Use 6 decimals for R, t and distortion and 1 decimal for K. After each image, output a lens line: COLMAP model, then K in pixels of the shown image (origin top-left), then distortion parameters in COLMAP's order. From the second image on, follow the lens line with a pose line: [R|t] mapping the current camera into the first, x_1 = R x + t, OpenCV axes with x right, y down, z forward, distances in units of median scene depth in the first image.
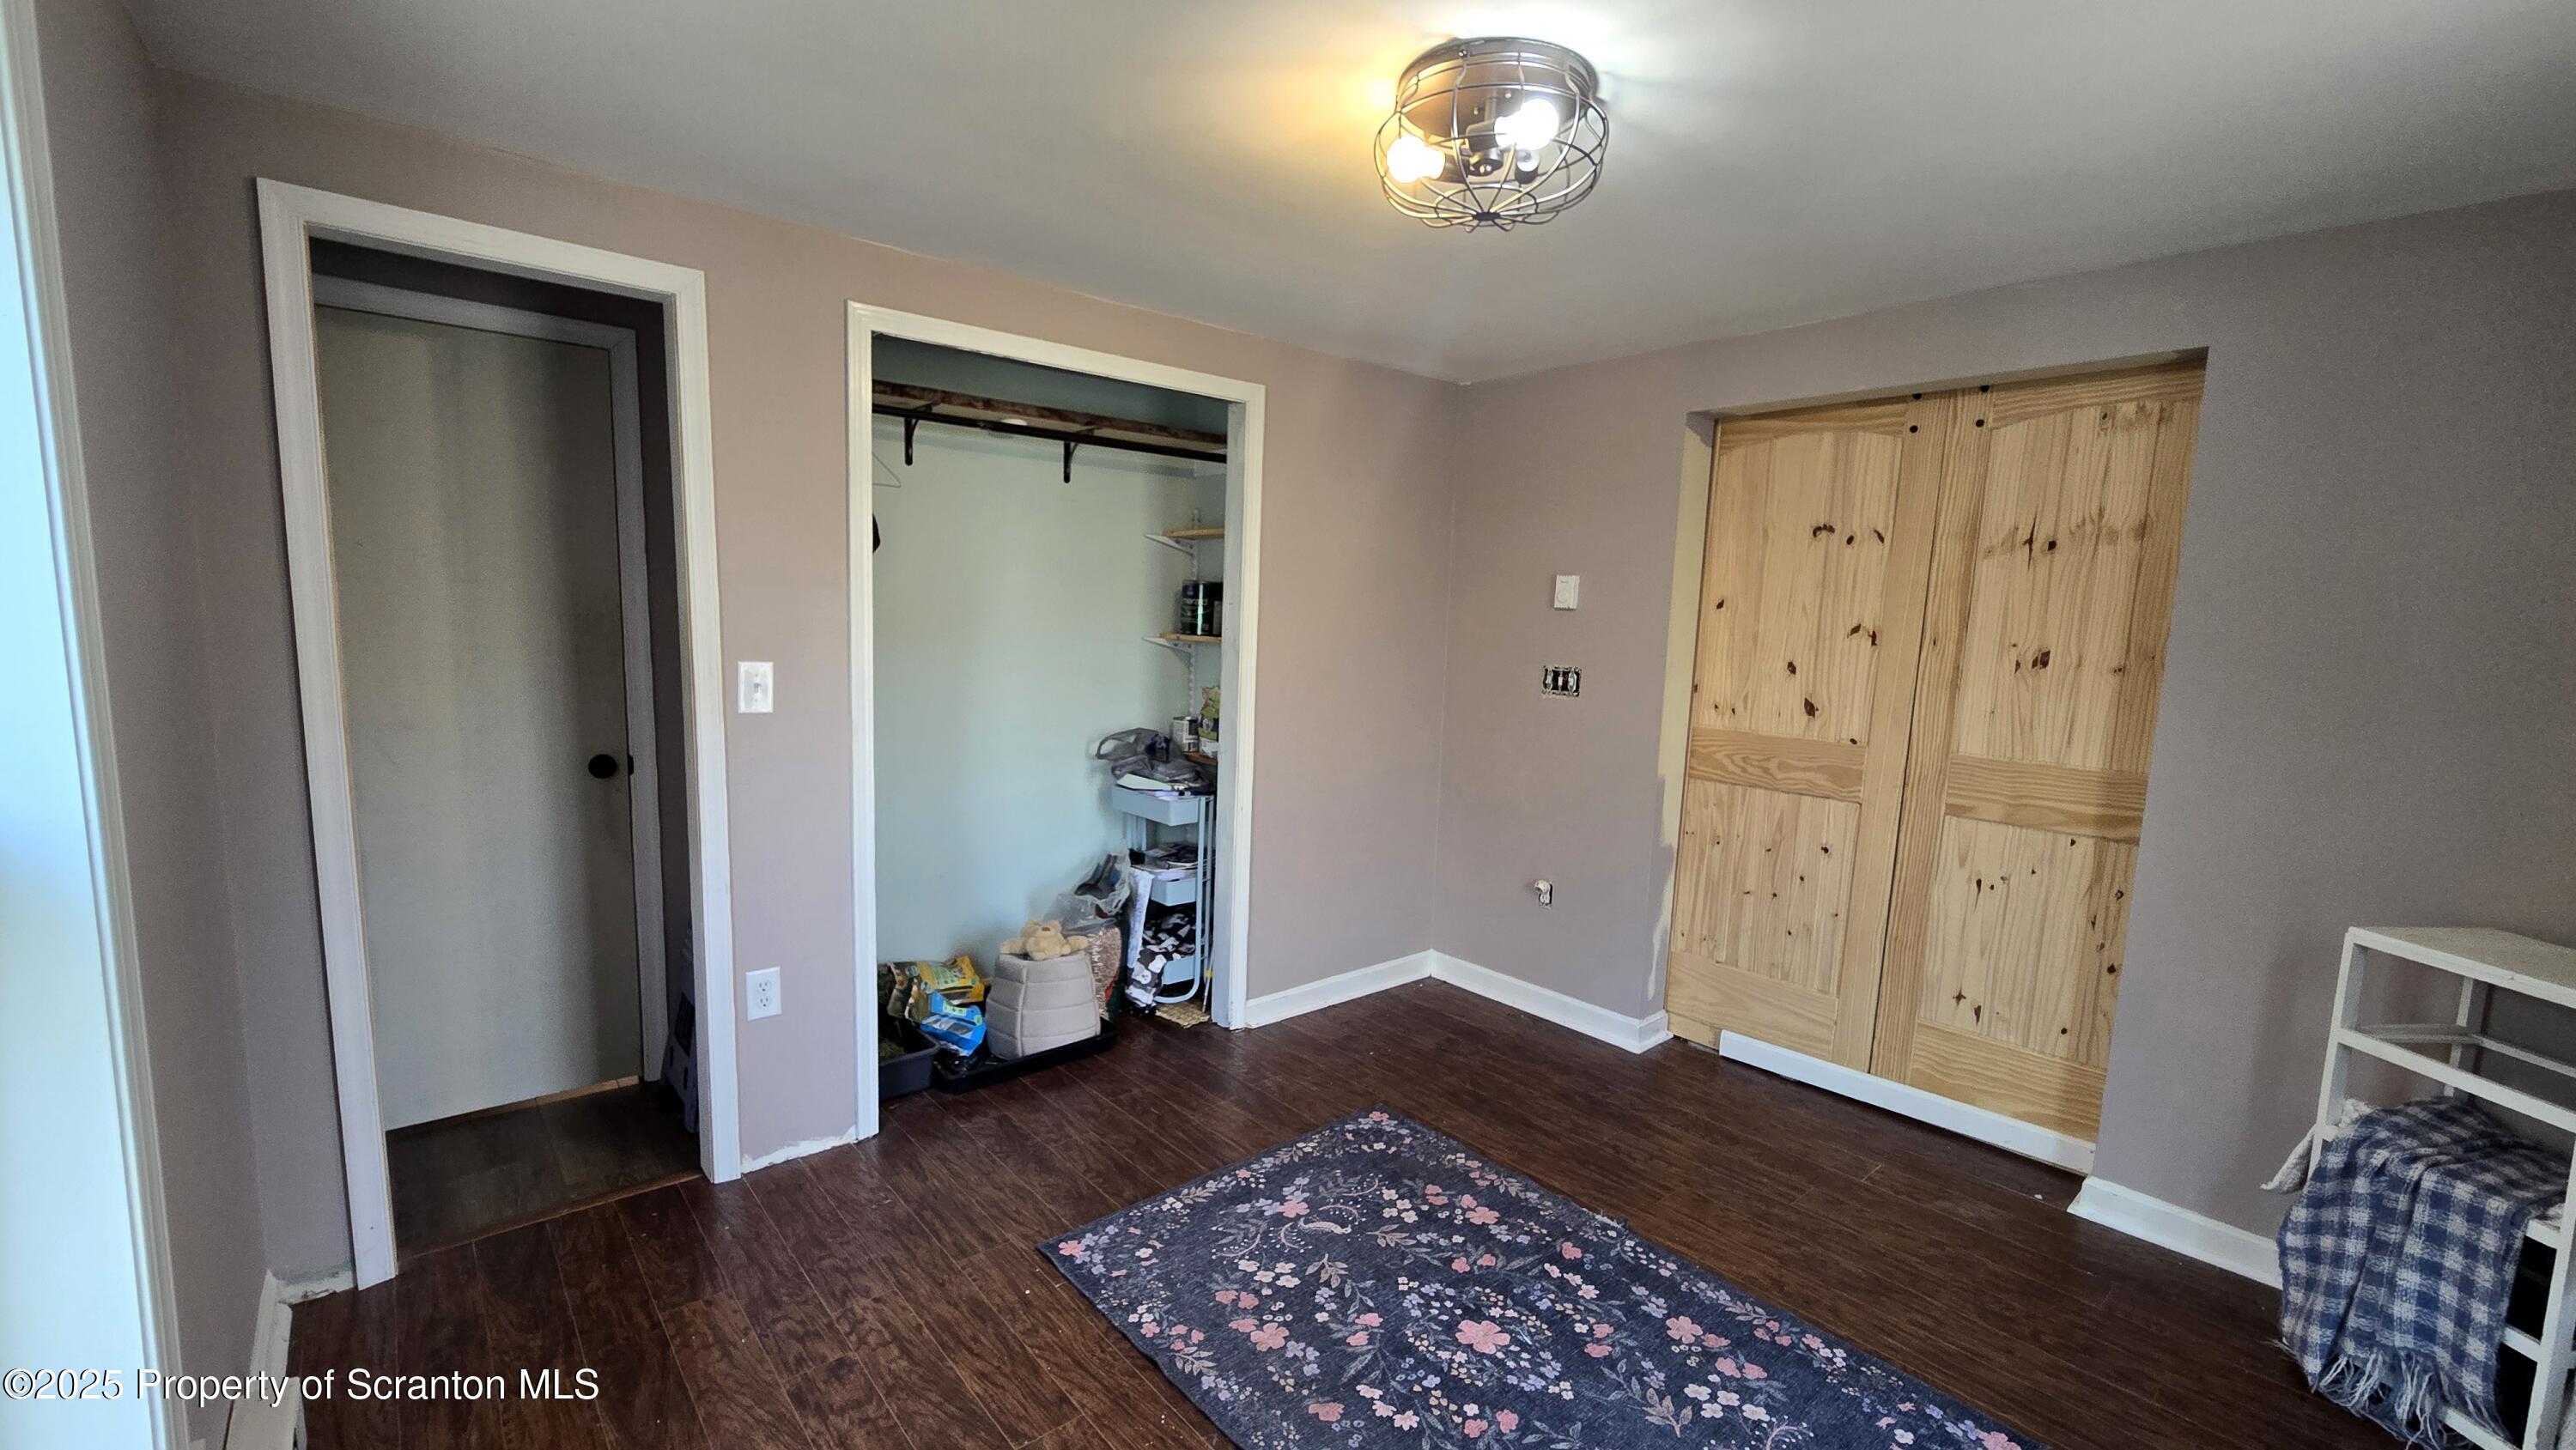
lens RADIAL K [[1056.9, 0, 1286.3], [0, 1056.9, 748.7], [0, 0, 1]] dist [-0.004723, -0.001349]
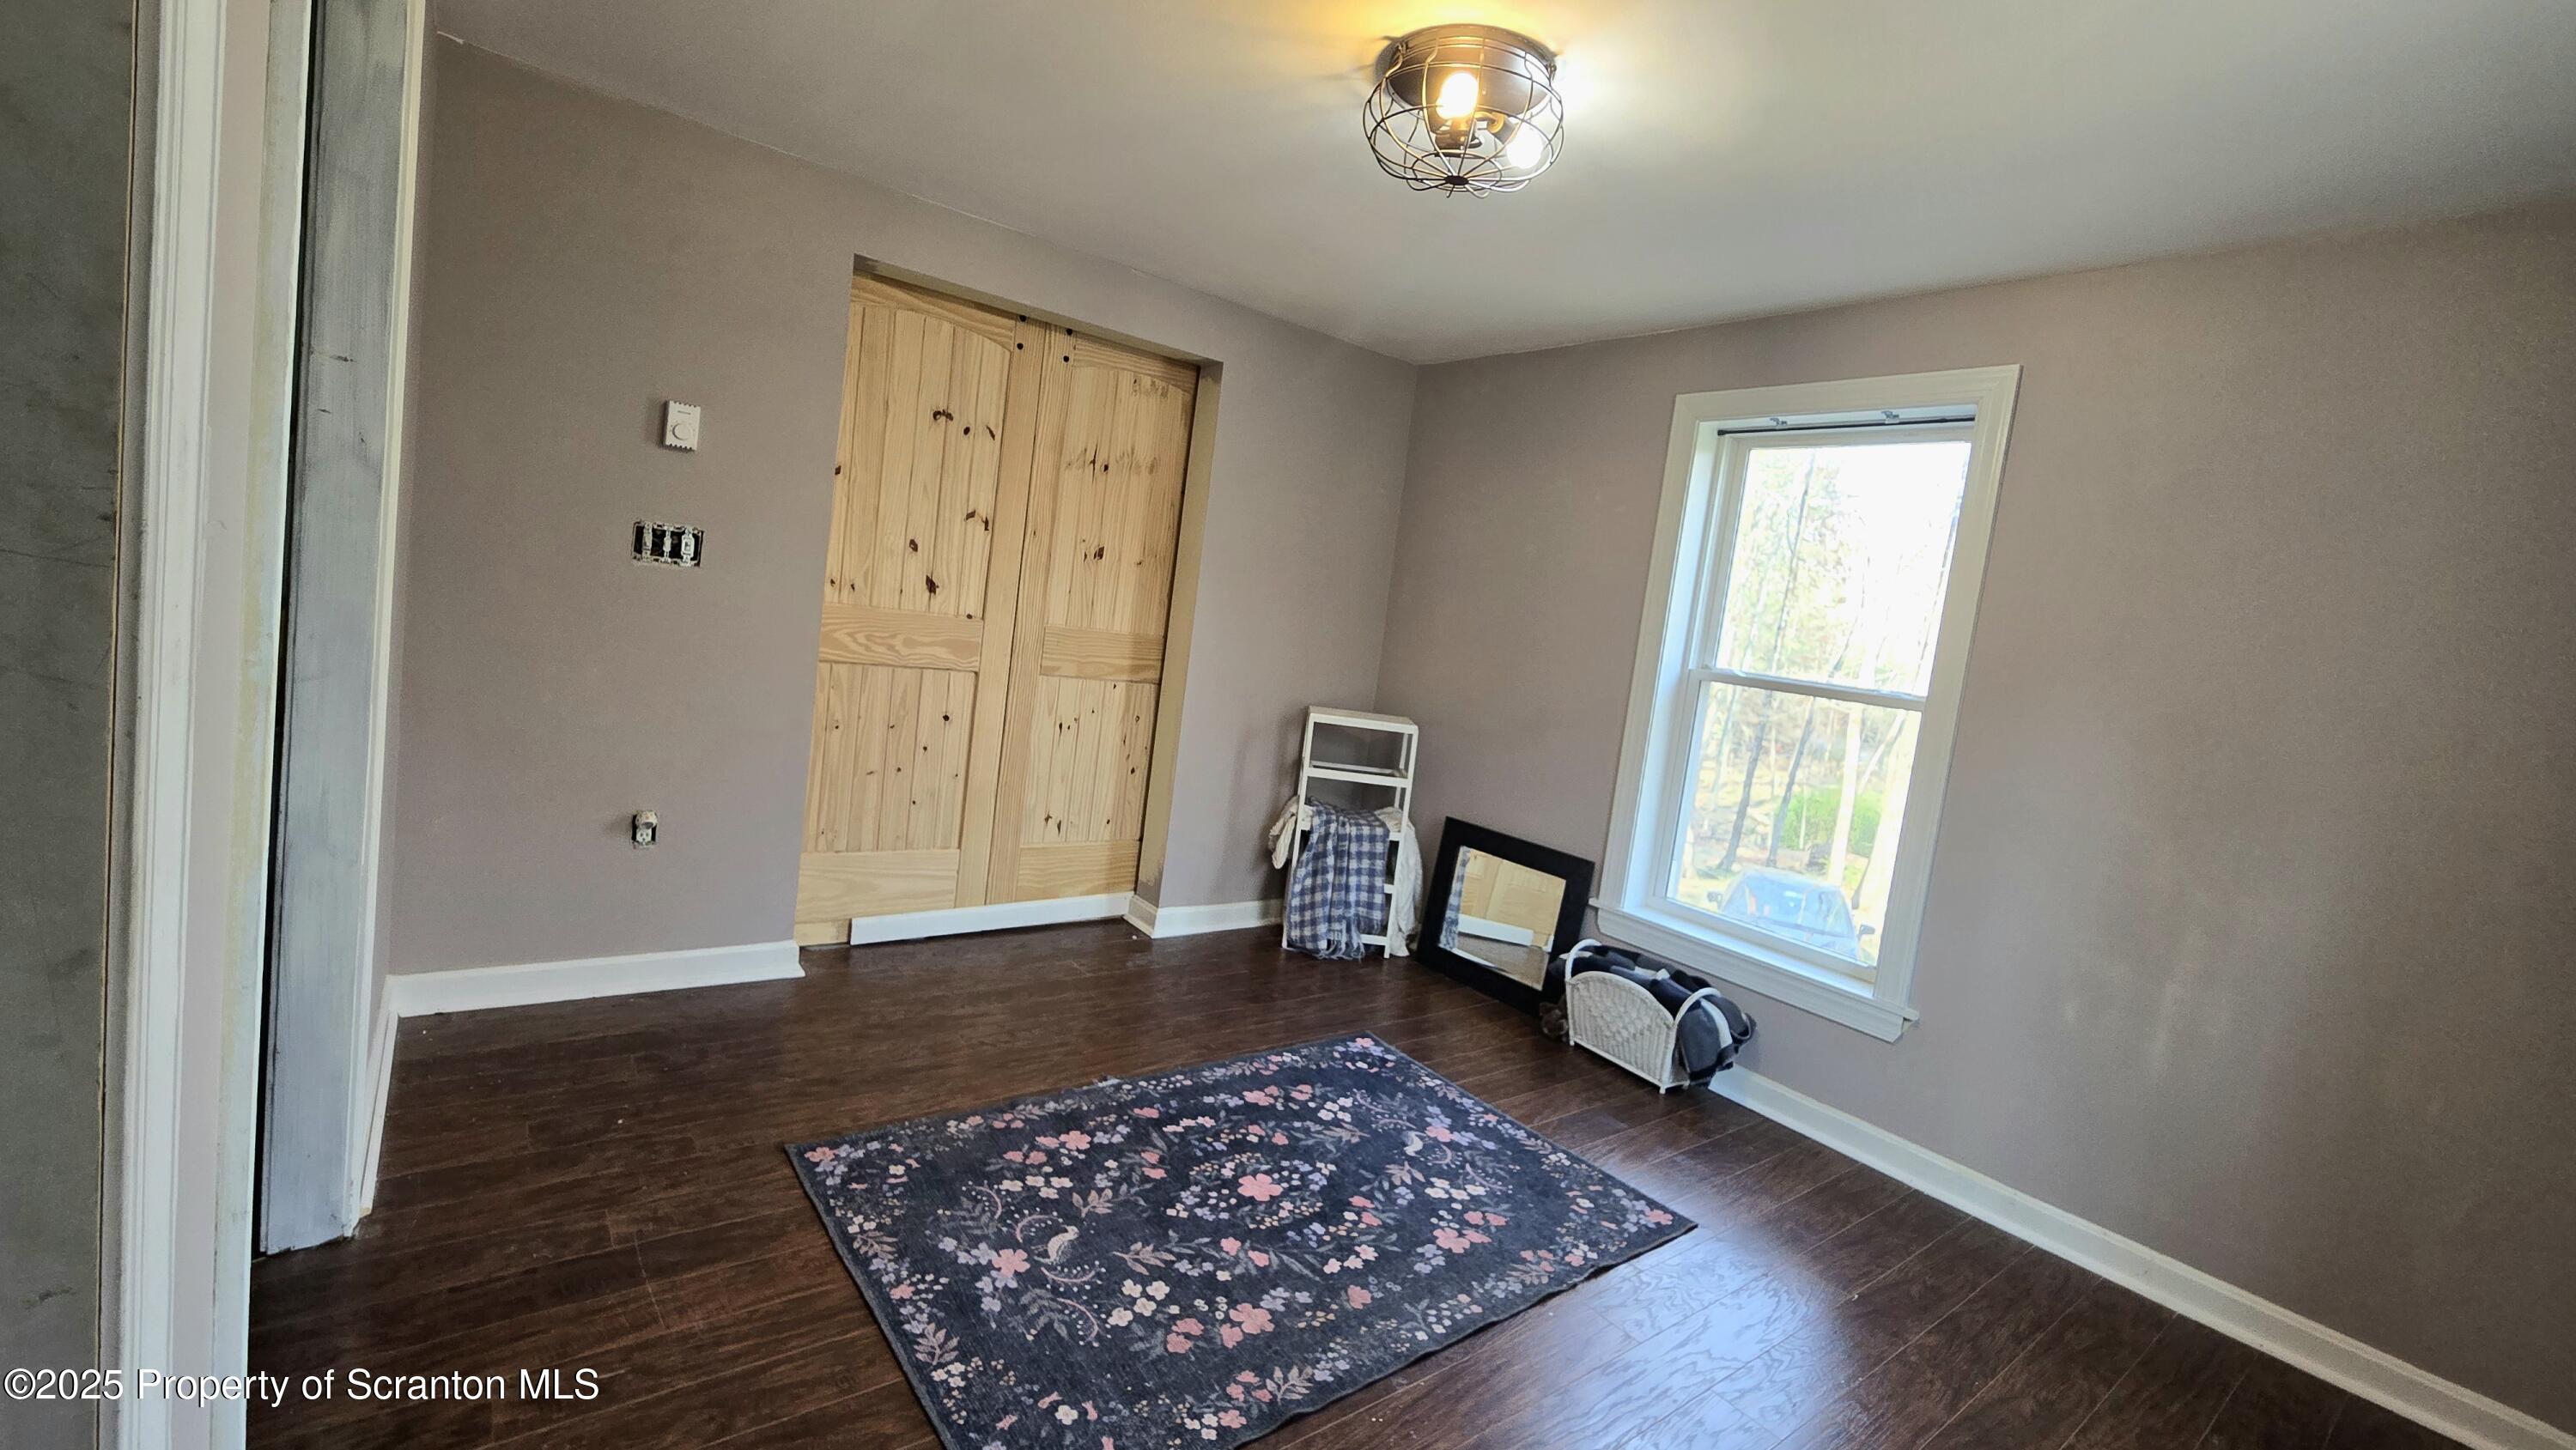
lens RADIAL K [[1056.9, 0, 1290.1], [0, 1056.9, 701.7], [0, 0, 1]] dist [-0.004723, -0.001349]
pose [[0.053892, -0.108951, 0.992585, -0.657798], [0.008600, 0.994044, 0.108644, -0.042490], [-0.998510, 0.002681, 0.054508, 0.721470]]
